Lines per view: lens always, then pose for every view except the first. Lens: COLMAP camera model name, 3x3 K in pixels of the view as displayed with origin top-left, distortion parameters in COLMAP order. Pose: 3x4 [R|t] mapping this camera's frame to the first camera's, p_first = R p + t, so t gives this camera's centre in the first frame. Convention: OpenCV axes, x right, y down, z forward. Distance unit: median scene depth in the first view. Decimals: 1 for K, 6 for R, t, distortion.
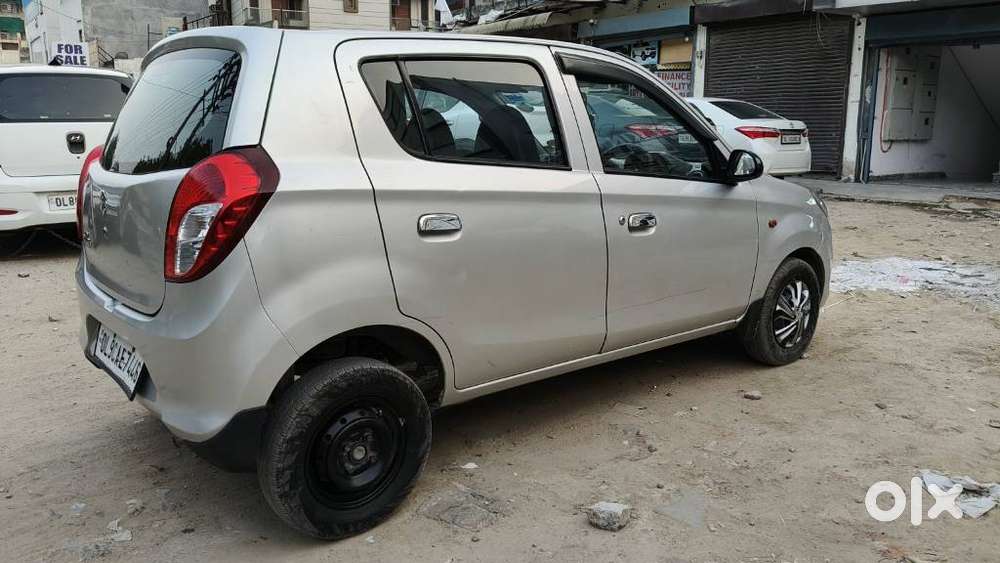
lens RADIAL K [[761.9, 0, 491.2], [0, 761.9, 282.5], [0, 0, 1]] dist [0.038110, -0.089430]
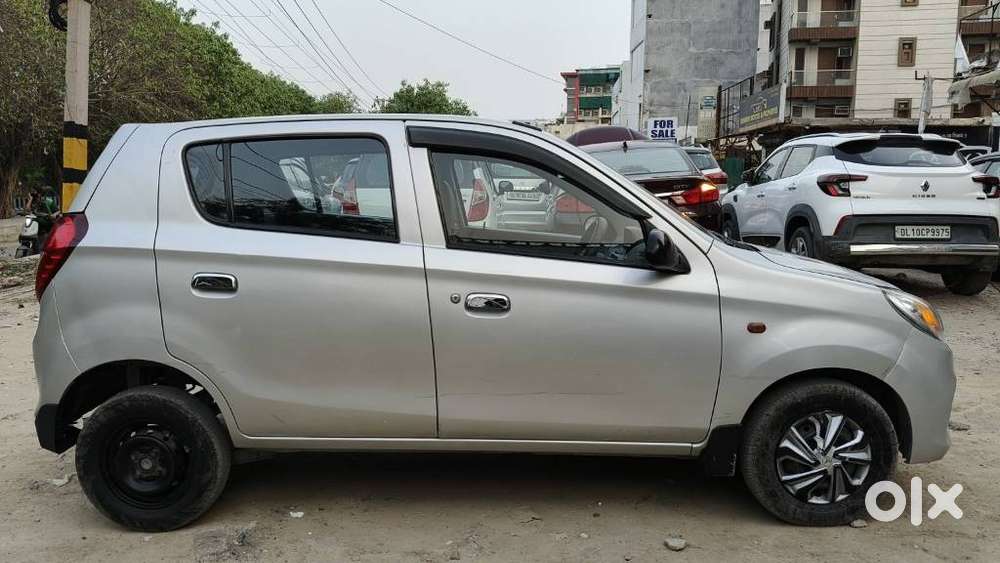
lens RADIAL K [[761.9, 0, 500.5], [0, 761.9, 284.2], [0, 0, 1]] dist [0.038110, -0.089430]
pose [[0.760588, 0.084158, -0.643757, 0.705770], [-0.132492, 0.990816, -0.027008, -0.070844], [0.635572, 0.105834, 0.764754, 0.278951]]
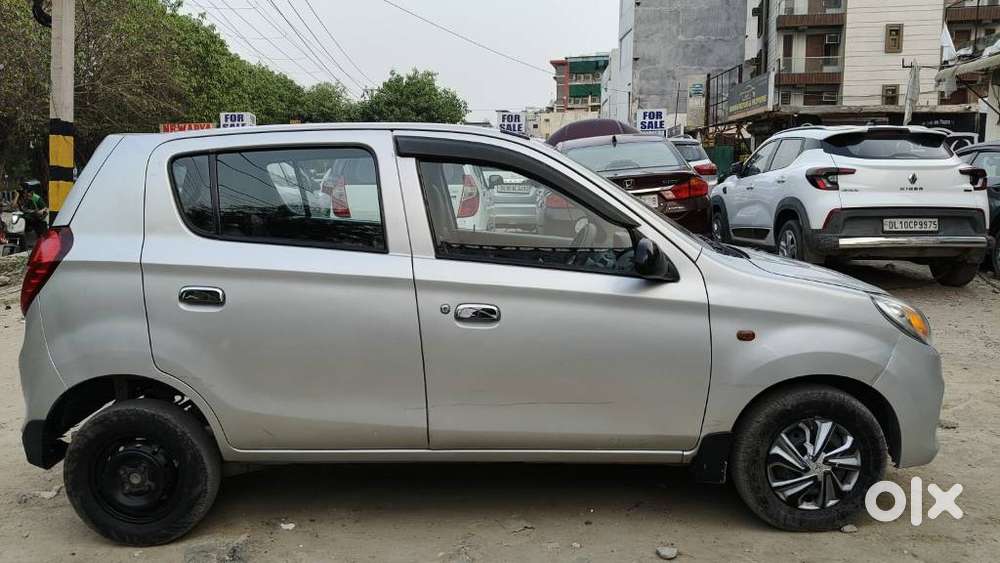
lens RADIAL K [[761.9, 0, 501.7], [0, 761.9, 274.6], [0, 0, 1]] dist [0.038110, -0.089430]
pose [[0.769658, 0.078922, -0.633560, 0.704009], [-0.122465, 0.992153, -0.025179, -0.094854], [0.626601, 0.096968, 0.773284, 0.279419]]
